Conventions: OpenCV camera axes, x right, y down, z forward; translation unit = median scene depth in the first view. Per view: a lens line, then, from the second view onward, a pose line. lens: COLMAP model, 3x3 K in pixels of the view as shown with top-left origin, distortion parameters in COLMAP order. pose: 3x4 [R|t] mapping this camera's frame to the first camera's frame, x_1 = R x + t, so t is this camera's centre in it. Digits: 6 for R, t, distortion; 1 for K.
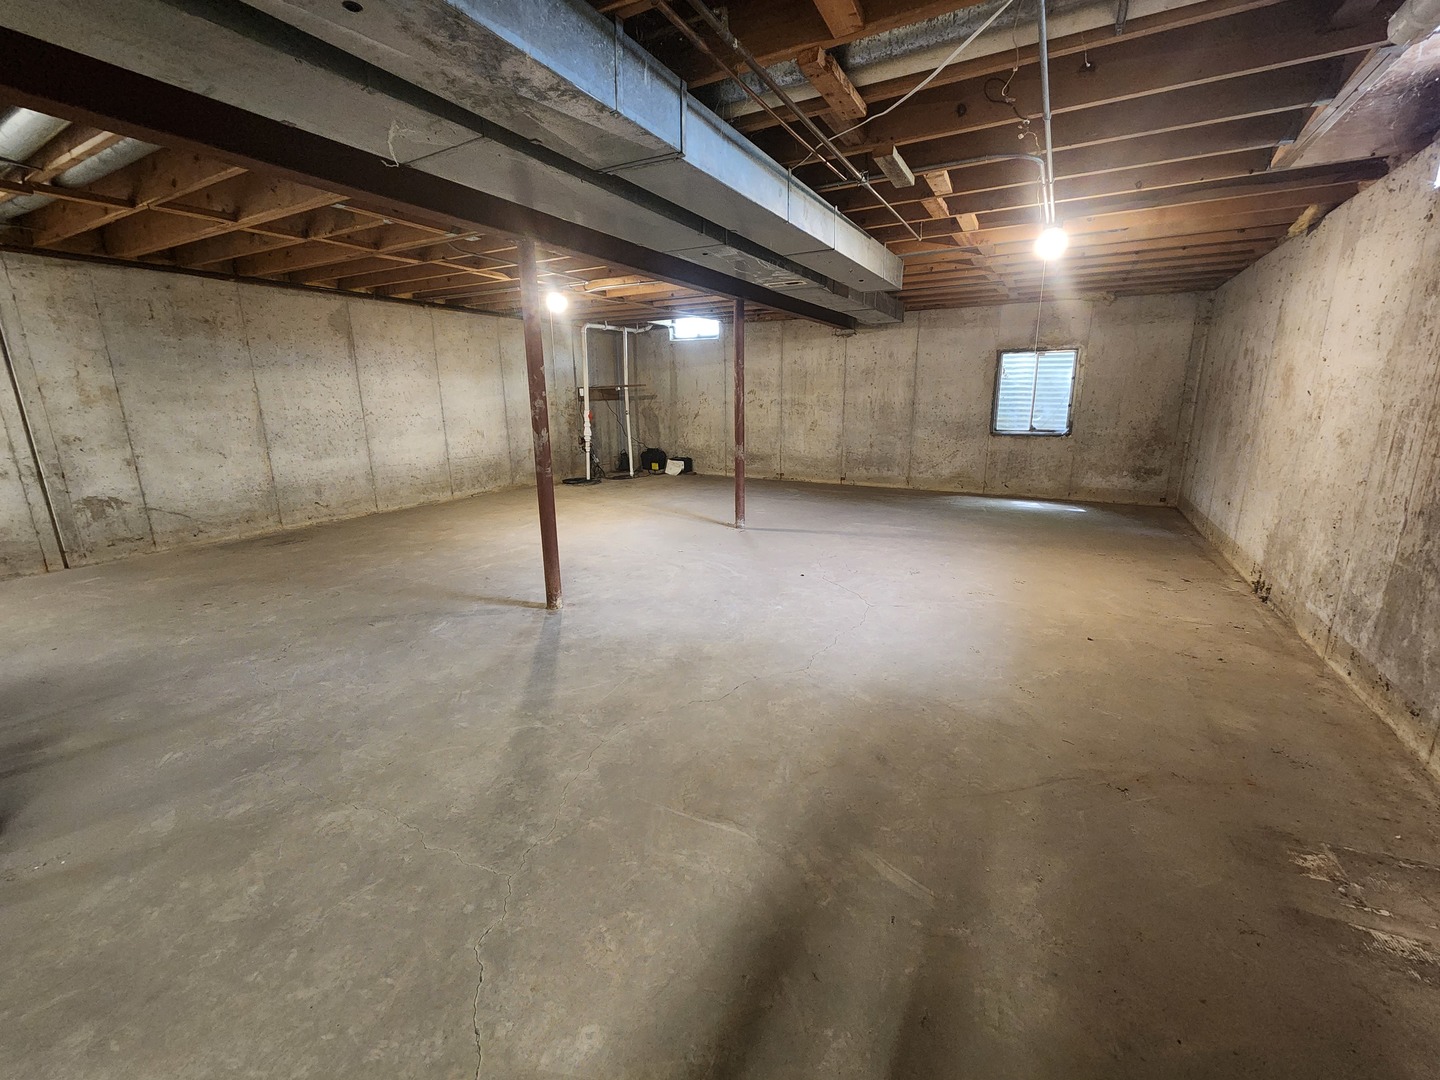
lens RADIAL K [[580.7, 0, 722.8], [0, 580.7, 535.8], [0, 0, 1]] dist [-0.002735, -0.000124]
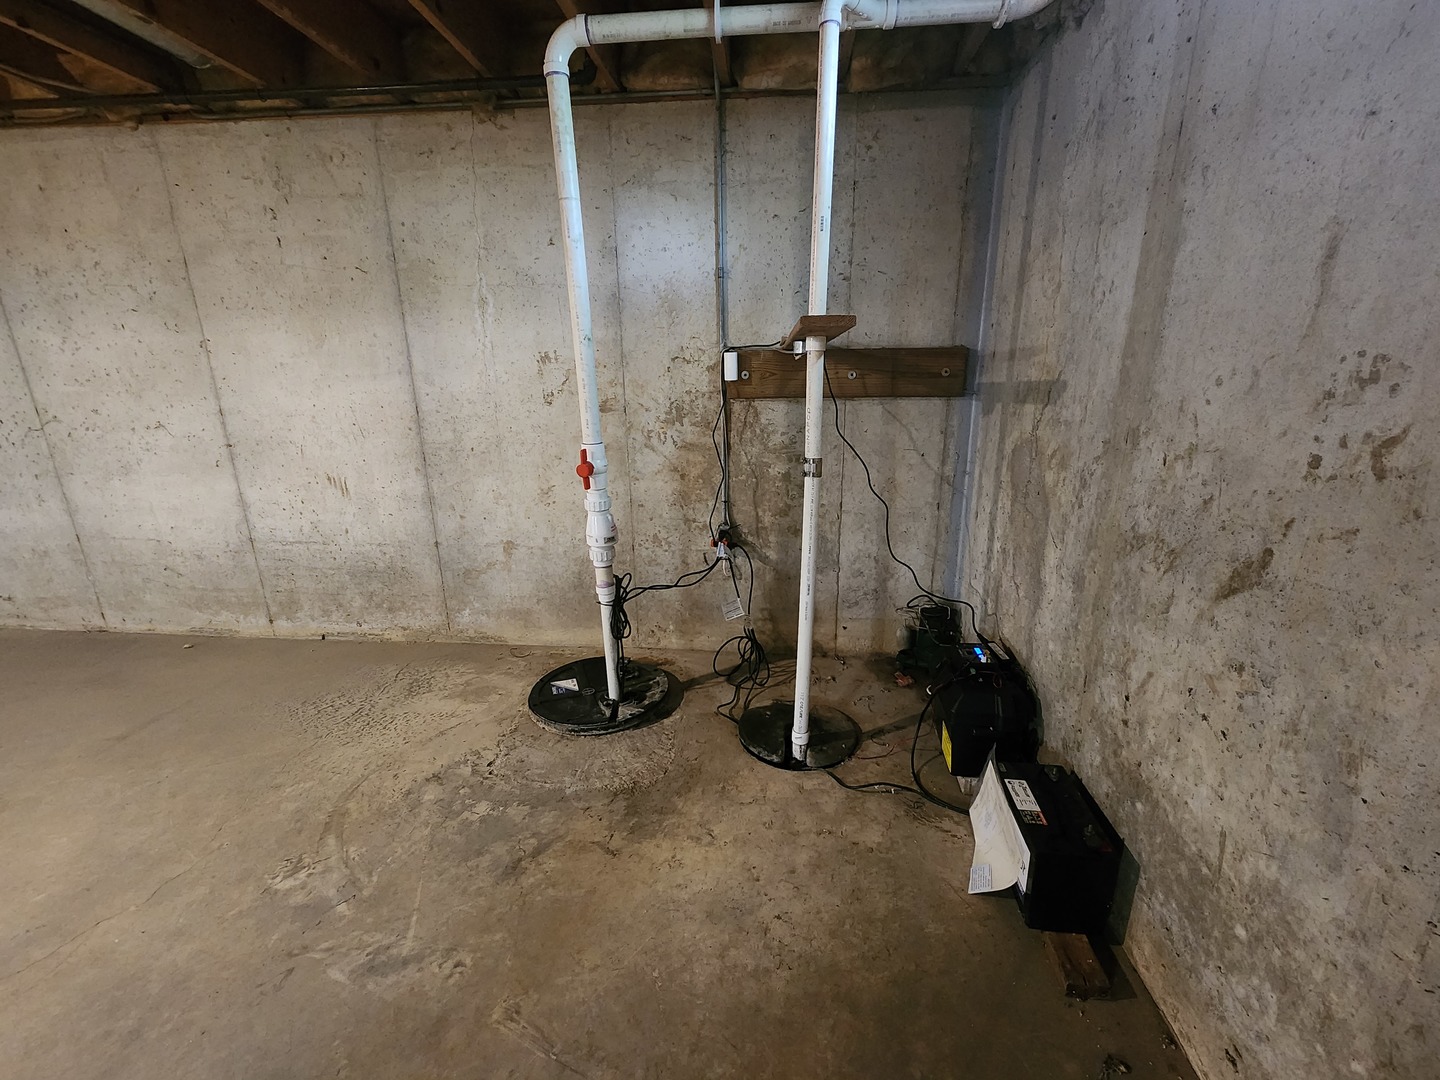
lens RADIAL K [[580.7, 0, 719.7], [0, 580.7, 534.8], [0, 0, 1]] dist [-0.002735, -0.000124]
pose [[0.437497, 0.250892, -0.863510, 0.005638], [-0.211561, 0.962051, 0.172336, -0.280287], [0.873978, 0.107288, 0.473974, 1.128519]]
